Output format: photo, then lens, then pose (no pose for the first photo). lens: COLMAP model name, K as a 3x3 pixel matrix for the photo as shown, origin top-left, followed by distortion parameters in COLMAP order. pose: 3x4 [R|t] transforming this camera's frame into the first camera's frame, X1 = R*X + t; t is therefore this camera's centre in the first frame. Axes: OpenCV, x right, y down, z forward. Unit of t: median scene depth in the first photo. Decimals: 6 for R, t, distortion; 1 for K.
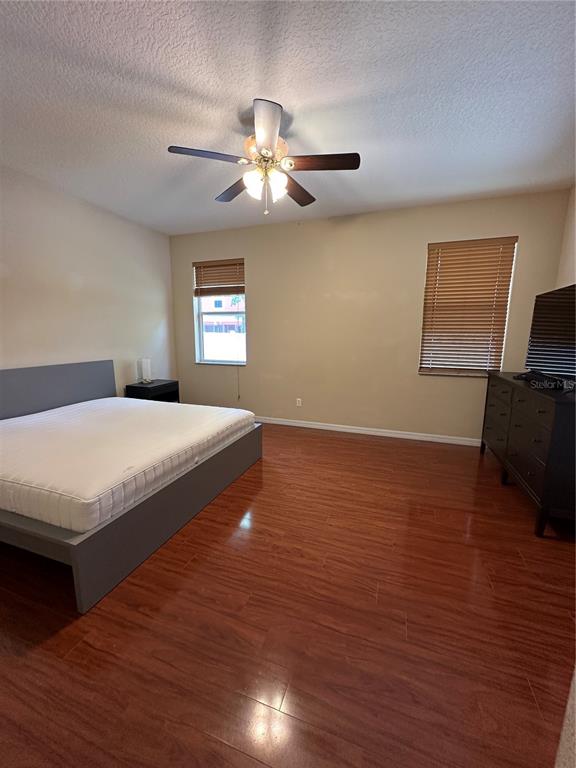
lens RADIAL K [[309.2, 0, 287.5], [0, 309.2, 385.5], [0, 0, 1]] dist [-0.002518, -0.000357]
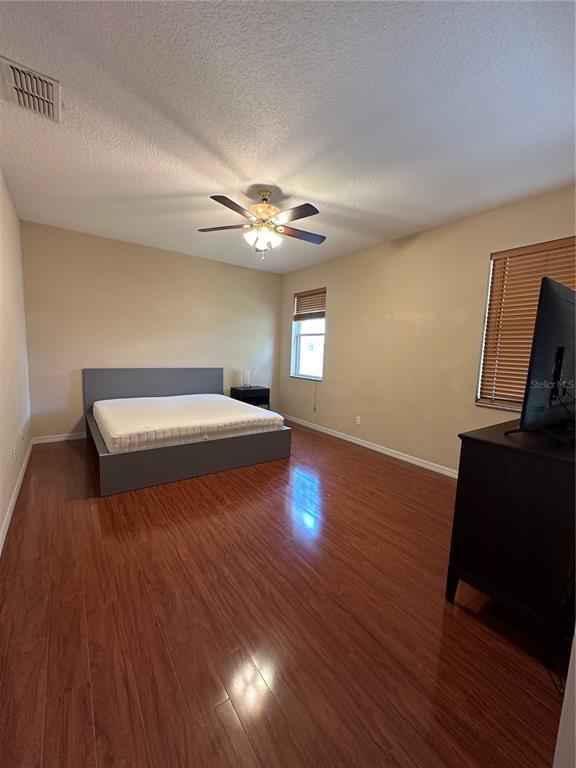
lens RADIAL K [[309.2, 0, 286.4], [0, 309.2, 384.0], [0, 0, 1]] dist [-0.002518, -0.000357]
pose [[0.823730, 0.086903, -0.560283, 0.446118], [-0.128210, 0.991138, -0.034764, 0.001372], [0.552296, 0.100470, 0.827572, 0.010819]]
